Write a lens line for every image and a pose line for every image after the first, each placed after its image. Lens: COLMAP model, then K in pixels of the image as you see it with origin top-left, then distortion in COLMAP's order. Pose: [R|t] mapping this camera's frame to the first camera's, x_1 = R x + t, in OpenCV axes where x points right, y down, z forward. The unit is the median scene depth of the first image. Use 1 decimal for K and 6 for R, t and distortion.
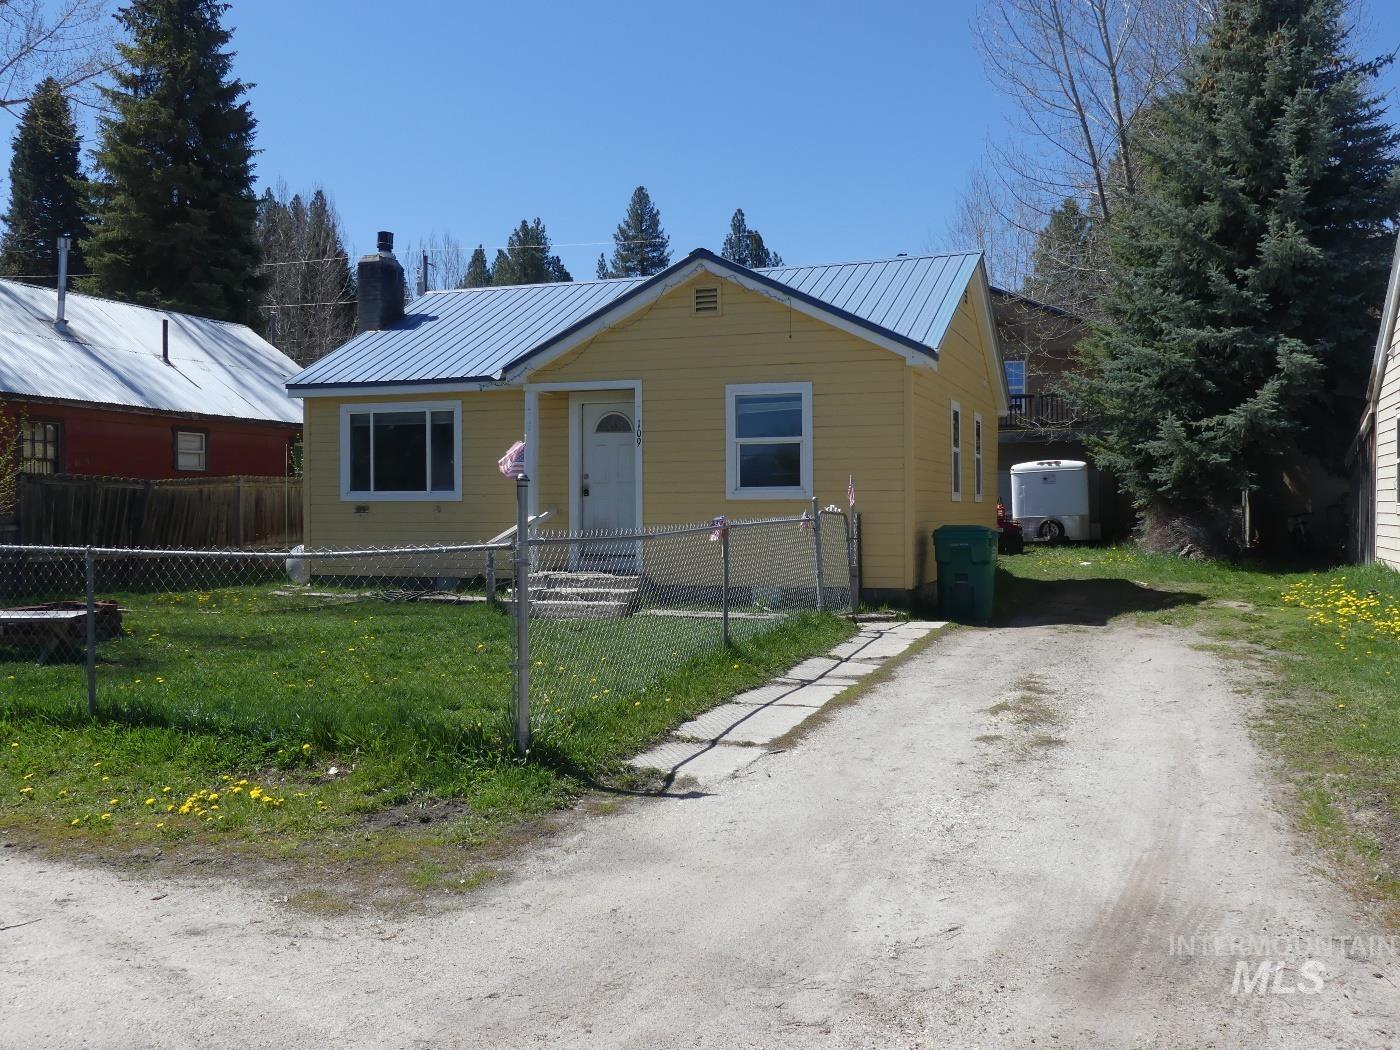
lens RADIAL K [[1219.9, 0, 699.6], [0, 1219.9, 521.1], [0, 0, 1]] dist [-0.020349, -0.008002]
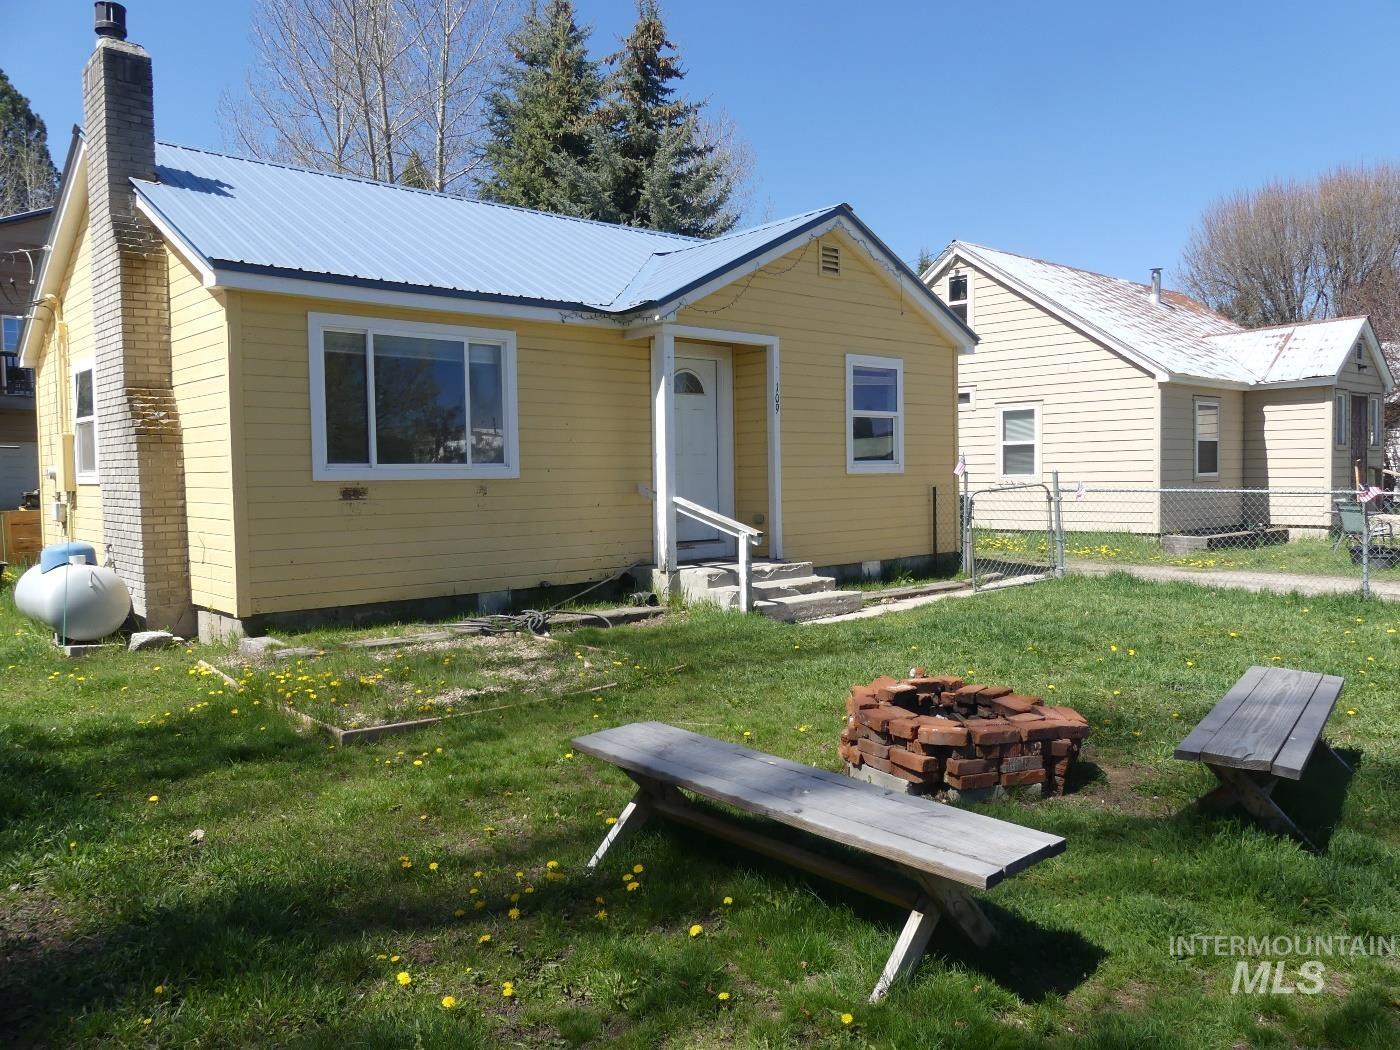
lens RADIAL K [[1060.2, 0, 699.7], [0, 1060.2, 522.6], [0, 0, 1]] dist [-0.013370, 0.008831]
pose [[0.468718, -0.044968, 0.882203, -0.705807], [0.020976, 0.998988, 0.039776, -0.013745], [-0.883099, -0.000138, 0.469187, 0.652974]]
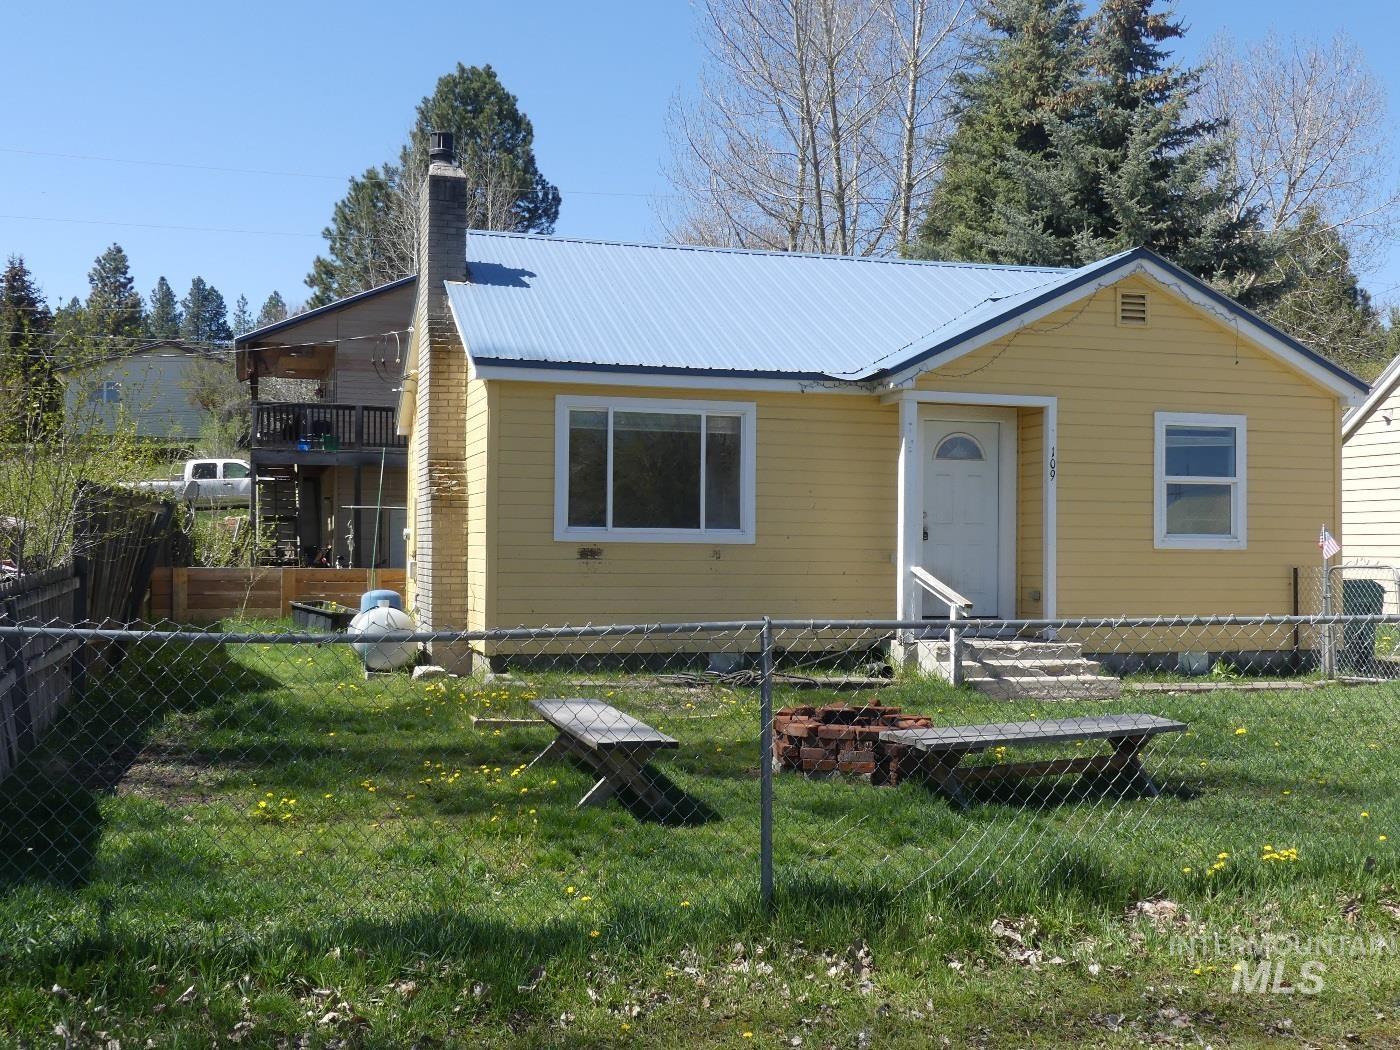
lens RADIAL K [[1587.9, 0, 701.1], [0, 1587.9, 535.2], [0, 0, 1]] dist [-0.022780, 0.000000]
pose [[0.808725, 0.016499, 0.587955, -0.796681], [-0.005188, 0.999768, -0.020919, -0.002391], [-0.588164, 0.013868, 0.808623, 0.279533]]
